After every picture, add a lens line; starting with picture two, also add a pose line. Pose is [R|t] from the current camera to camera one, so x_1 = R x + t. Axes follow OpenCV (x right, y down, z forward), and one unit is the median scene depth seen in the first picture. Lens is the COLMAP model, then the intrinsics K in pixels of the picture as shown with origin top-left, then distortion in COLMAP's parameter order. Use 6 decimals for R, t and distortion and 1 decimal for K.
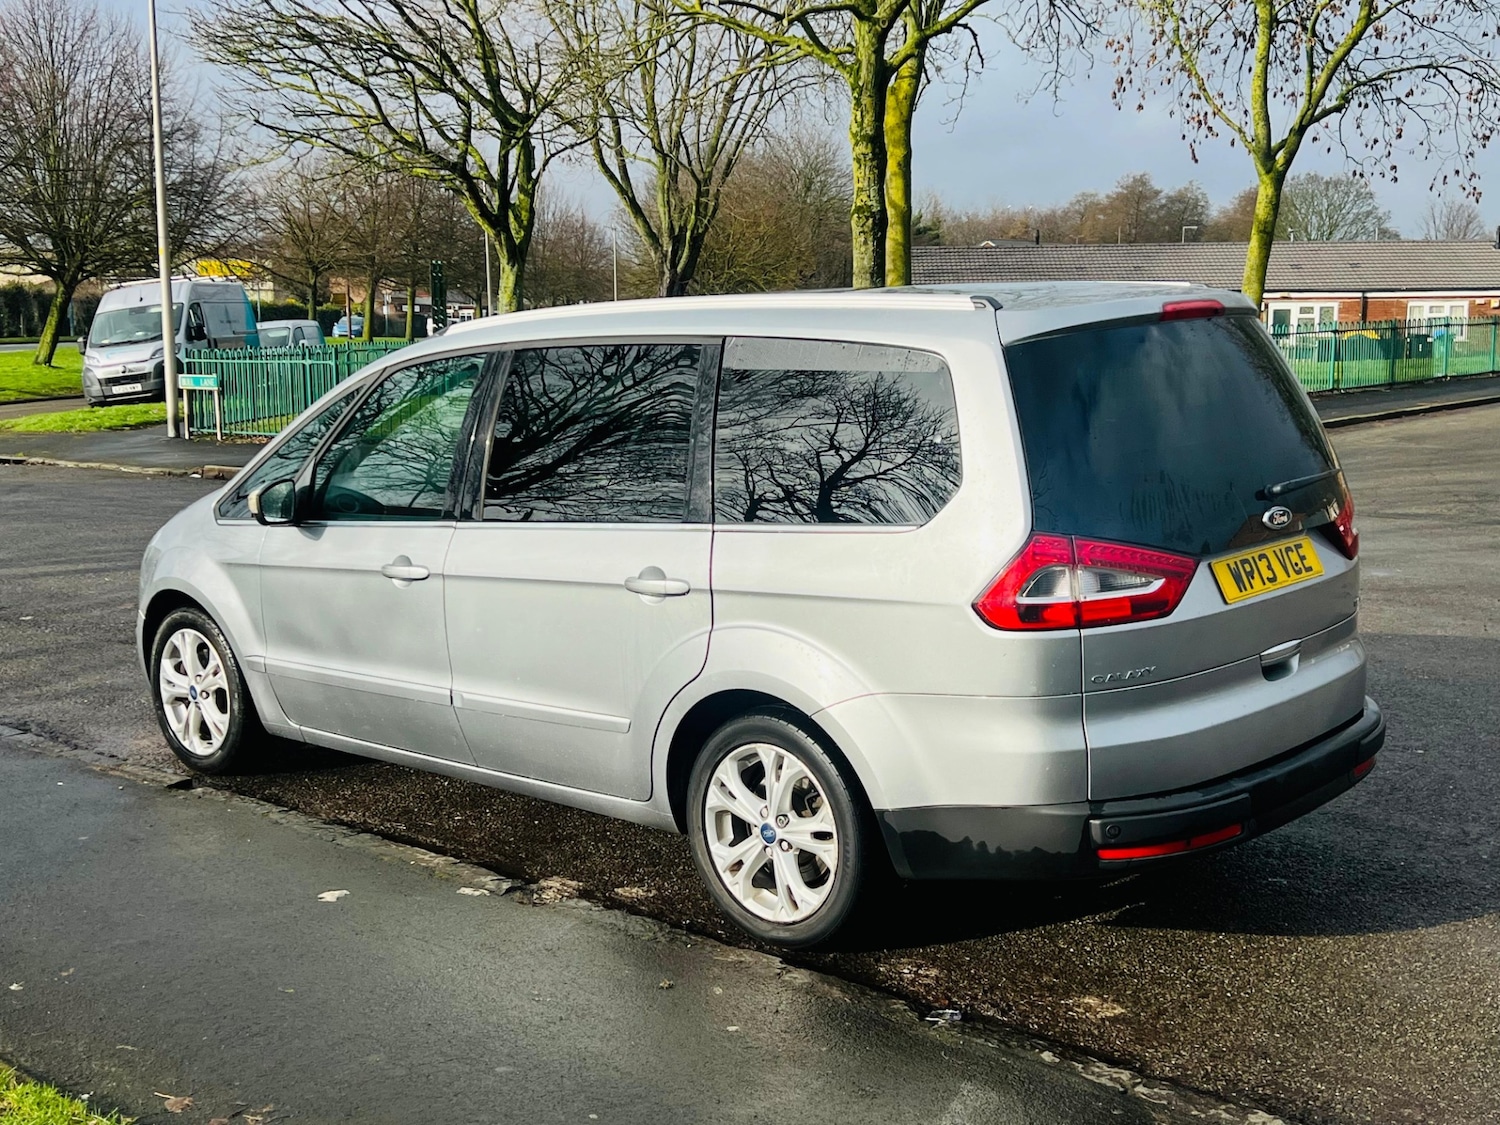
lens RADIAL K [[1768.0, 0, 744.1], [0, 1768.0, 569.0], [0, 0, 1]] dist [0.144401, -0.337993]
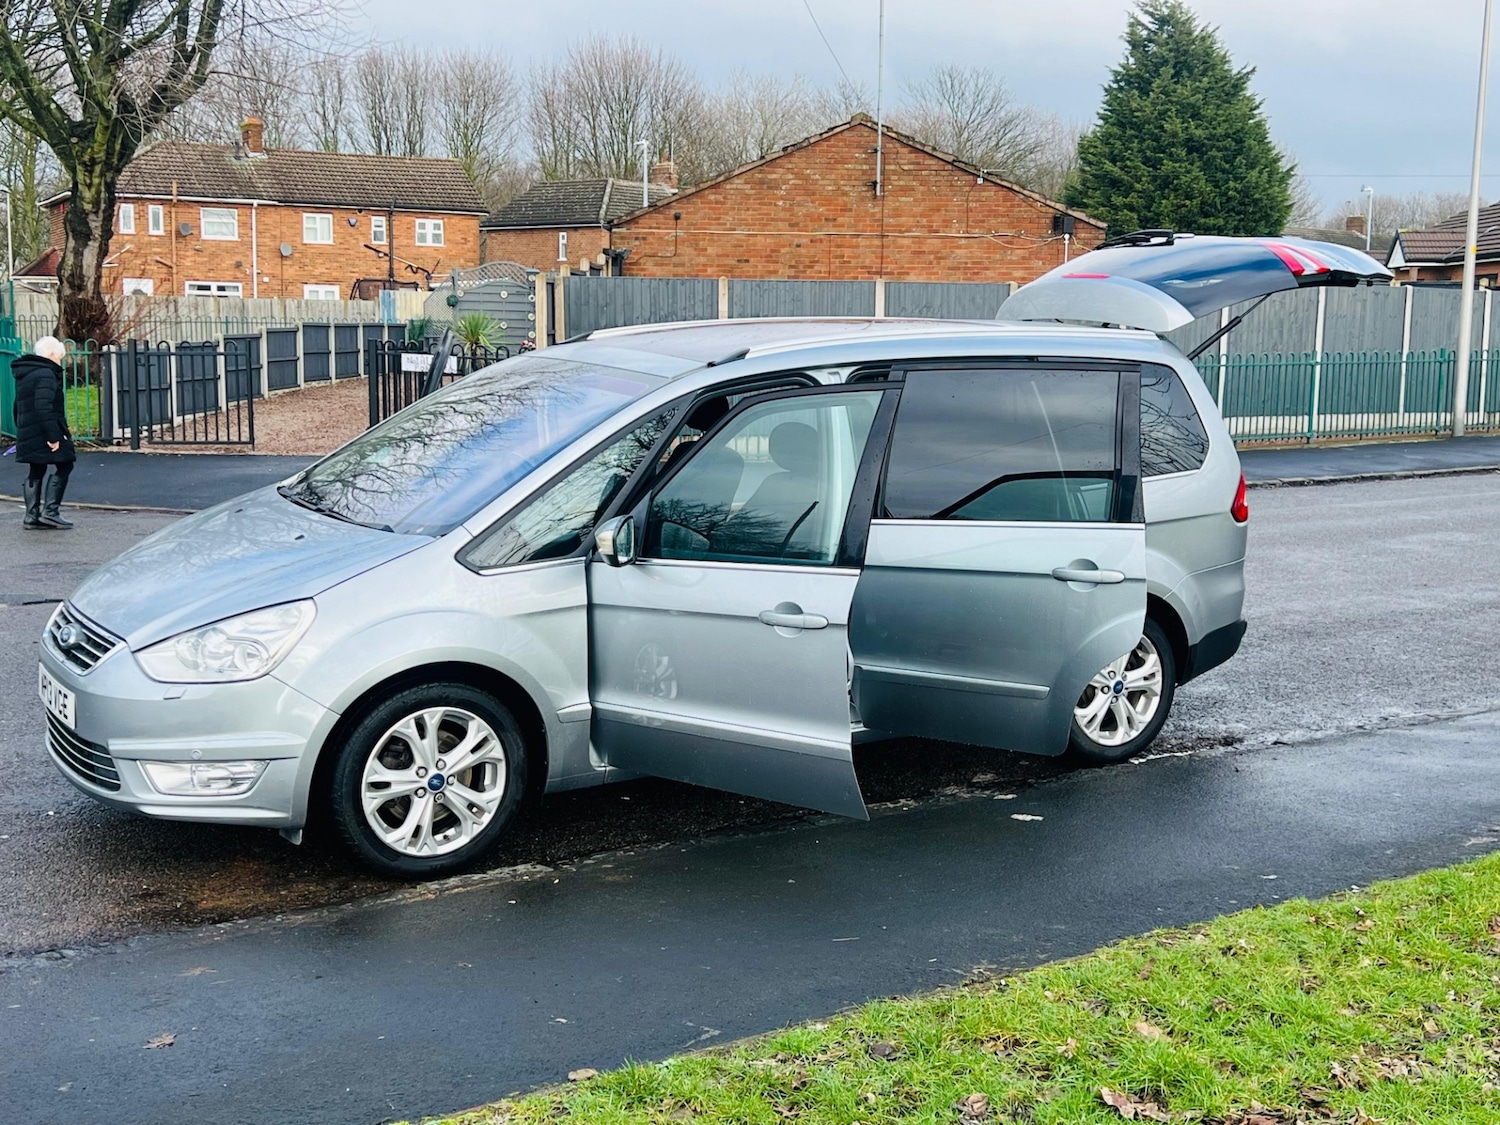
lens RADIAL K [[1765.0, 0, 760.2], [0, 1765.0, 562.7], [0, 0, 1]] dist [0.158372, -0.399492]
pose [[0.262673, -0.117925, 0.957652, -1.155331], [0.119266, 0.988860, 0.089055, -0.097149], [-0.957486, 0.090822, 0.273812, 0.671810]]
